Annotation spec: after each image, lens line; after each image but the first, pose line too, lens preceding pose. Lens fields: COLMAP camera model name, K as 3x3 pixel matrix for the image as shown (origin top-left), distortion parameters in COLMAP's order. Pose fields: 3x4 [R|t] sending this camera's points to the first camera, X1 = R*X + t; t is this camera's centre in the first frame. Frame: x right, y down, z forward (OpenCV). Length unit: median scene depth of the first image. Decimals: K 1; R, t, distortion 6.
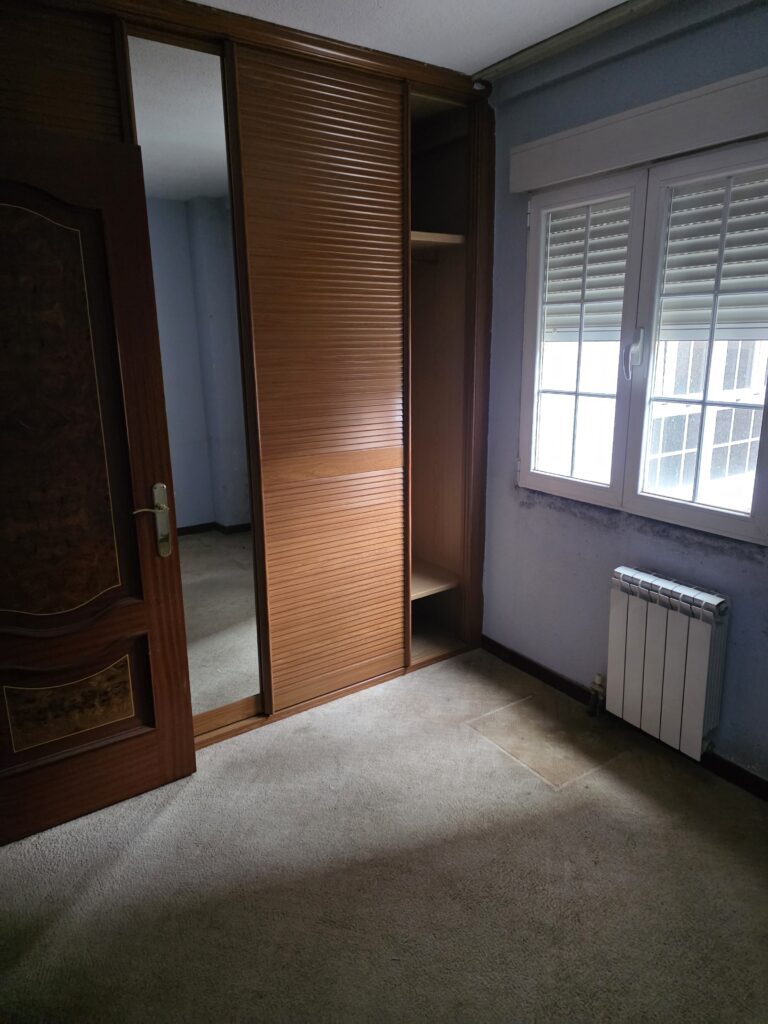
lens RADIAL K [[681.6, 0, 395.3], [0, 681.6, 510.2], [0, 0, 1]] dist [0.051828, -0.018950]
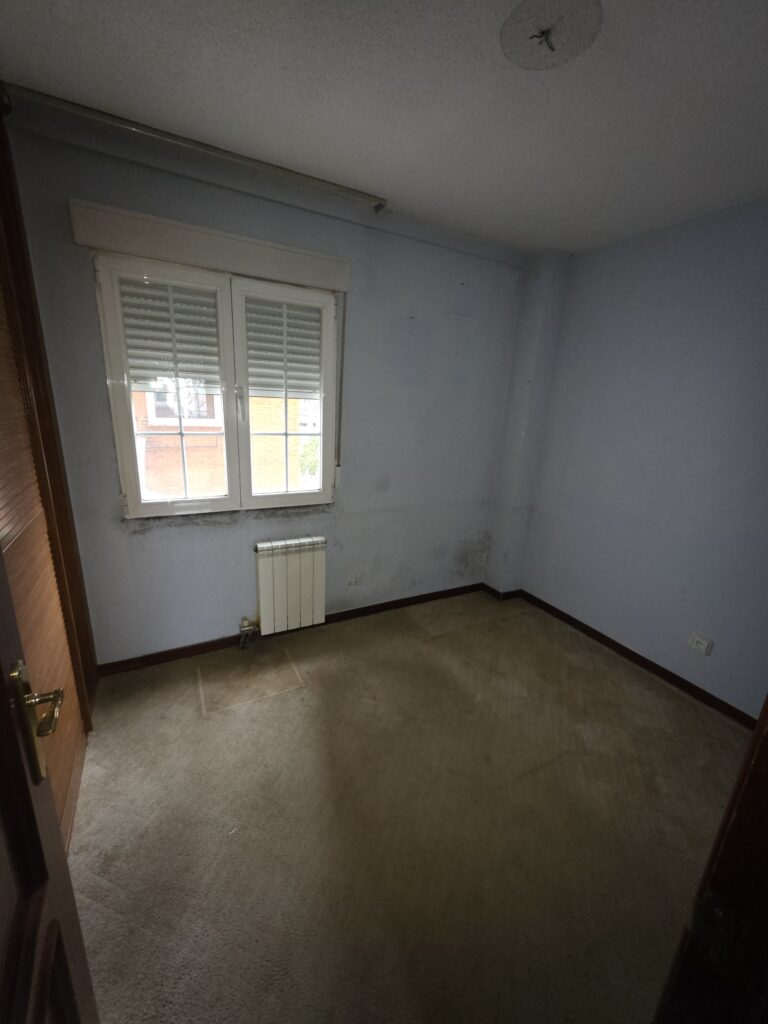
lens RADIAL K [[407.9, 0, 391.0], [0, 407.9, 510.1], [0, 0, 1]] dist [-0.002485, 0.001343]
pose [[0.100444, -0.257527, 0.961036, -0.511937], [0.192085, 0.952768, 0.235236, -0.150944], [-0.976225, 0.160973, 0.145167, 0.574765]]
